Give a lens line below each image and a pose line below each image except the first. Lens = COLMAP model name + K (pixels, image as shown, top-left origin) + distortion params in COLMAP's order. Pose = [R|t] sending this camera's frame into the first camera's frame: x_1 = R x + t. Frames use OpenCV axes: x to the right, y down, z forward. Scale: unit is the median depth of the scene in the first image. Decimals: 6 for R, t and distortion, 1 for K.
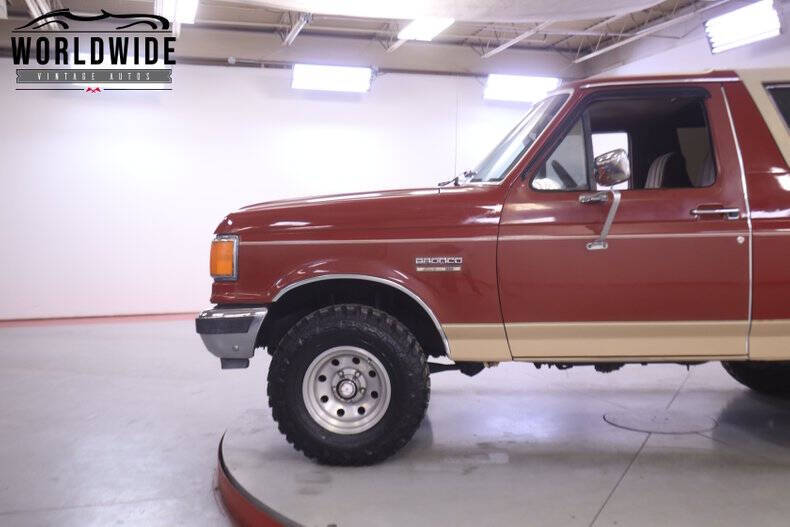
lens RADIAL K [[701.8, 0, 391.9], [0, 701.8, 262.3], [0, 0, 1]] dist [0.009049, 0.003052]
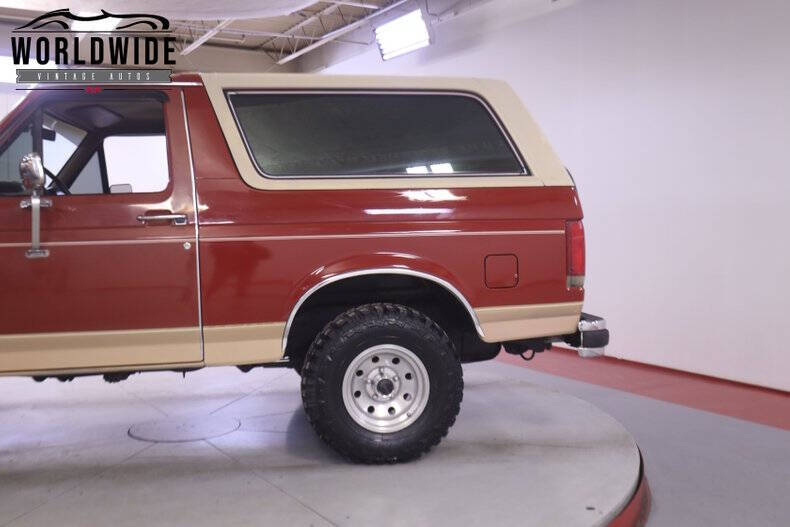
lens RADIAL K [[711.5, 0, 329.5], [0, 711.5, 262.2], [0, 0, 1]] dist [-0.014551, -0.003903]
pose [[0.980538, -0.014722, 0.195778, 0.464660], [0.014673, 0.999891, 0.001701, -0.007256], [-0.195782, 0.001205, 0.980647, -0.021440]]
